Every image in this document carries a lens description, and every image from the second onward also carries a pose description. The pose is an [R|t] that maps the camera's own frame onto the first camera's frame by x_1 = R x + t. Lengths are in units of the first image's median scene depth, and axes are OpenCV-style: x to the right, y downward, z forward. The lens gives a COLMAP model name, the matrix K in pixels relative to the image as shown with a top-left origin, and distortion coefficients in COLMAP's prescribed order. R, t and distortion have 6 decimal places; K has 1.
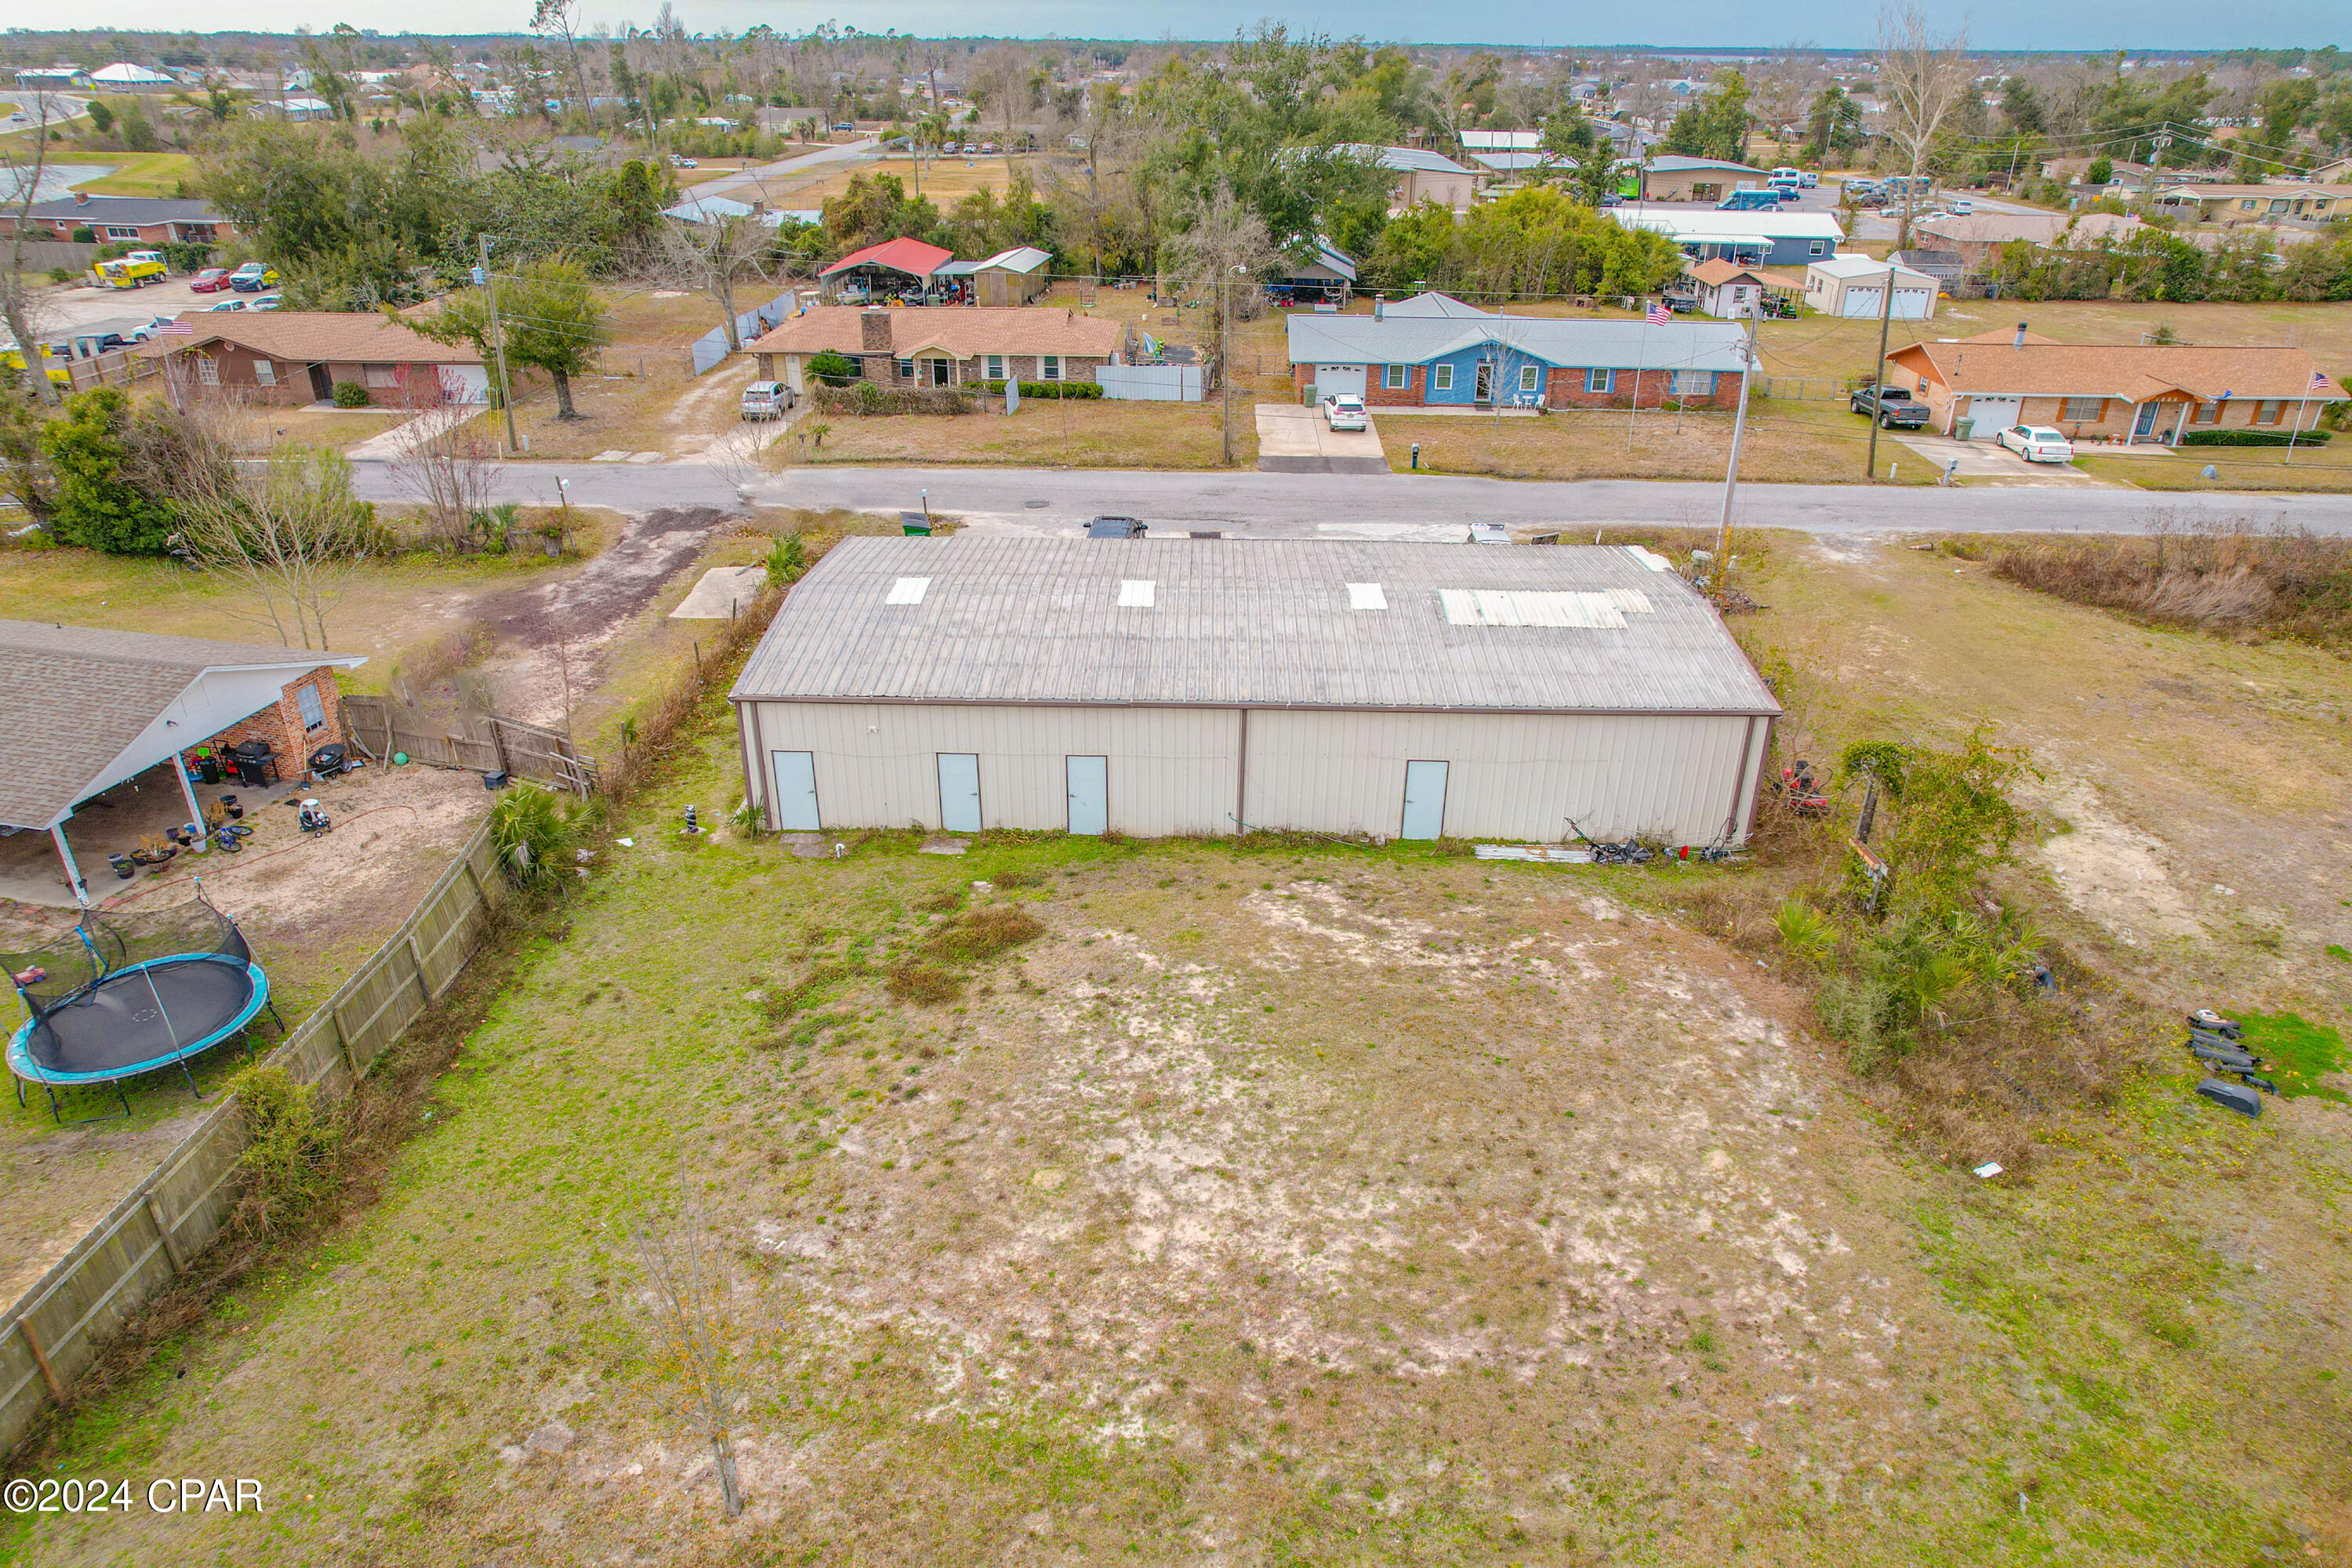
lens RADIAL K [[1506.9, 0, 1183.2], [0, 1506.9, 795.0], [0, 0, 1]] dist [-0.078026, 0.071605]
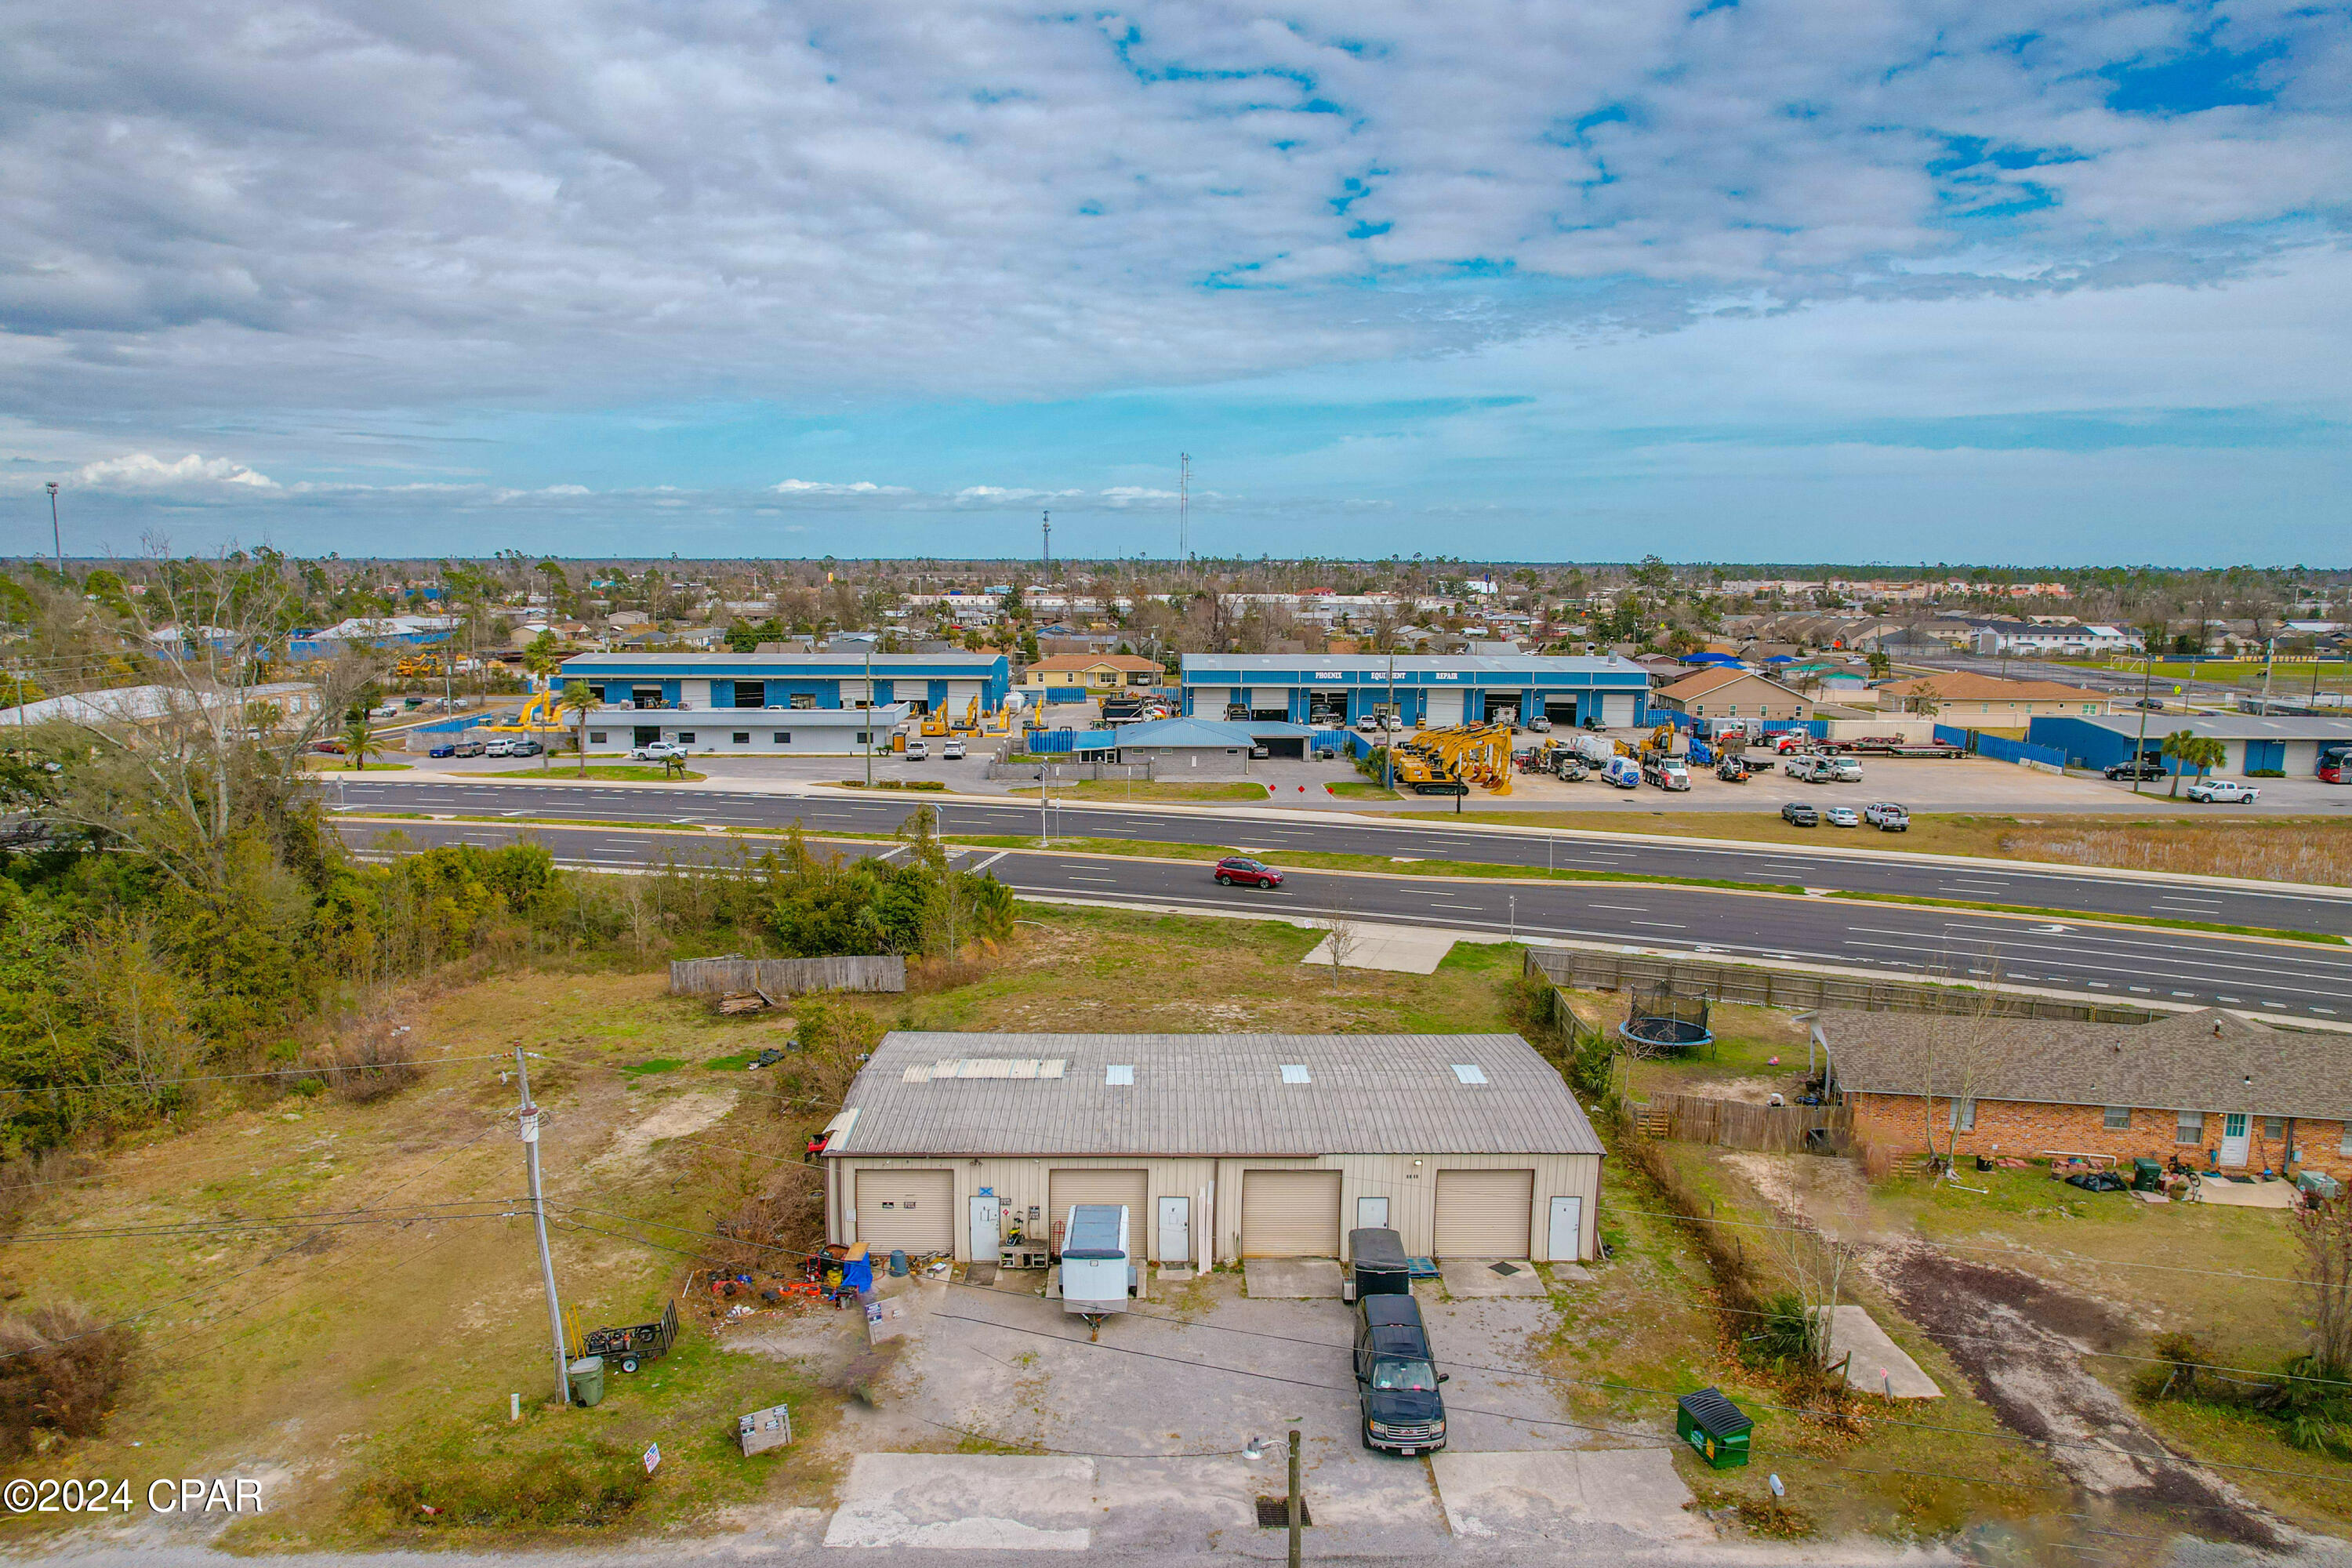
lens RADIAL K [[1574.6, 0, 1181.3], [0, 1574.6, 793.3], [0, 0, 1]] dist [-0.067274, 0.051160]
pose [[-0.999485, -0.007988, -0.031089, 0.124479], [-0.024517, 0.815129, 0.578760, -1.241566], [0.020718, 0.579224, -0.814905, 2.179280]]
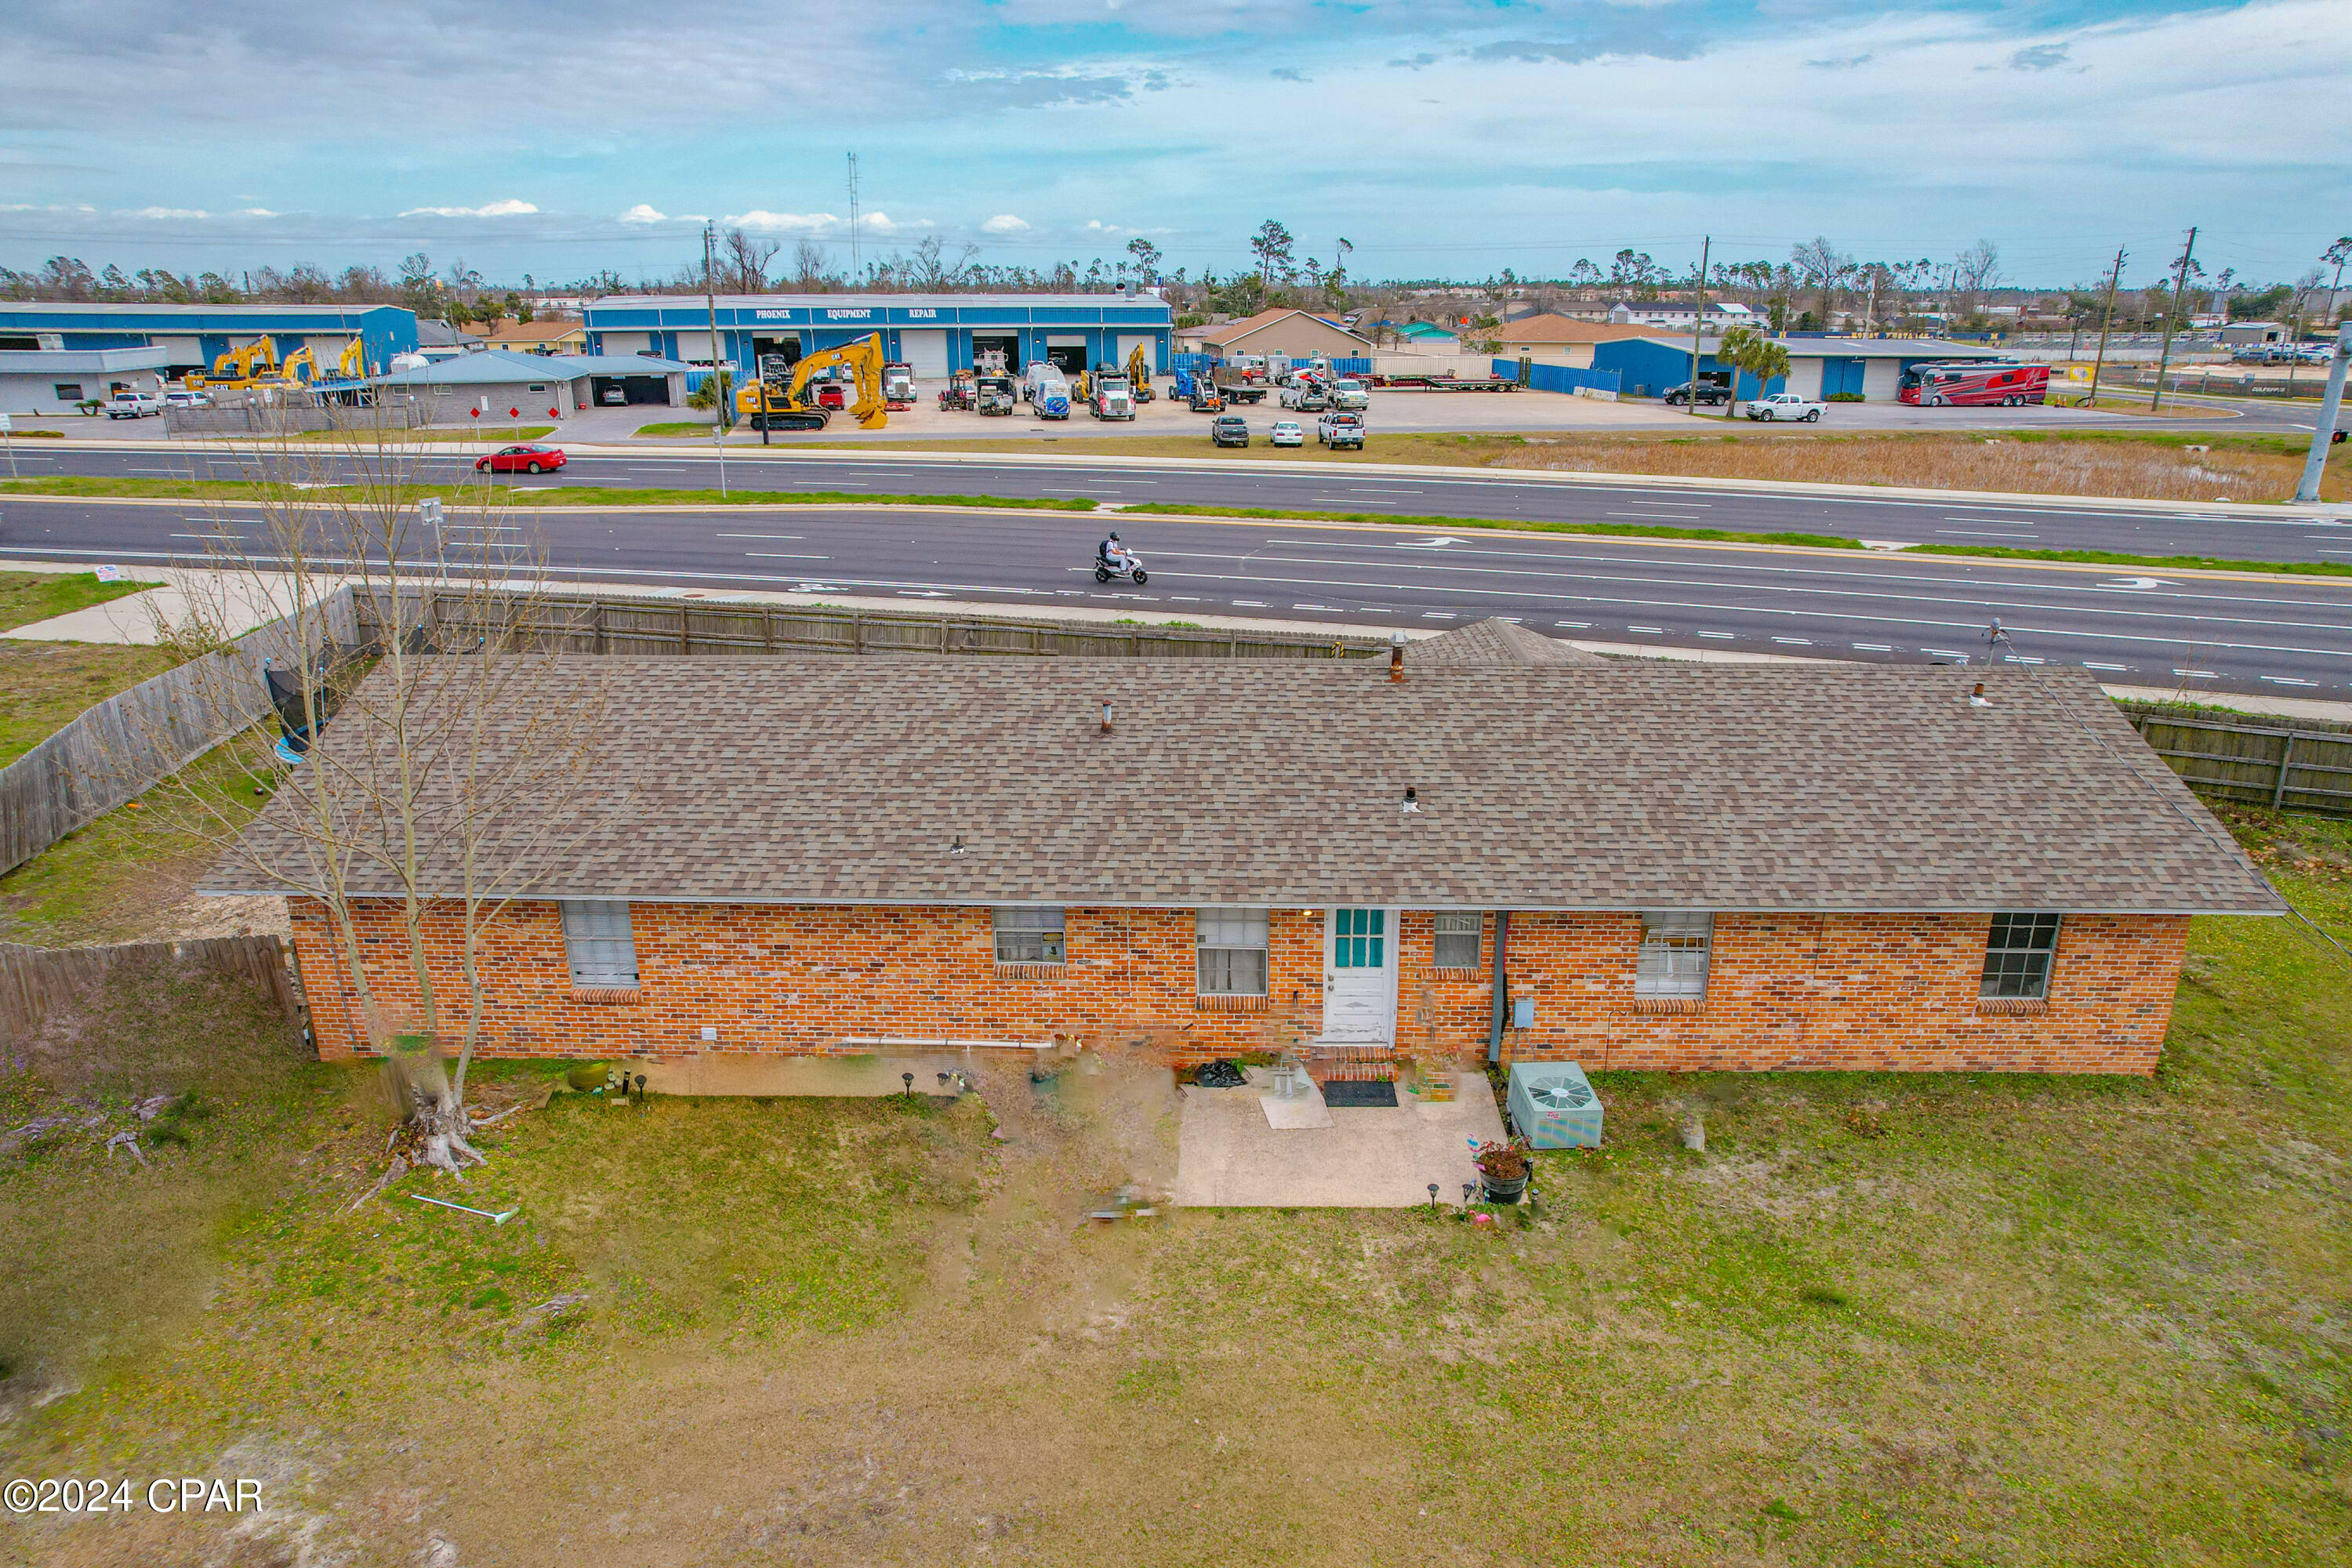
lens RADIAL K [[1506.9, 0, 1185.0], [0, 1506.9, 794.5], [0, 0, 1]] dist [-0.078026, 0.071605]
pose [[-0.979145, 0.054853, -0.195619, -0.817915], [-0.101353, 0.702605, 0.704325, -0.491805], [0.176078, 0.709462, -0.682393, 1.441699]]
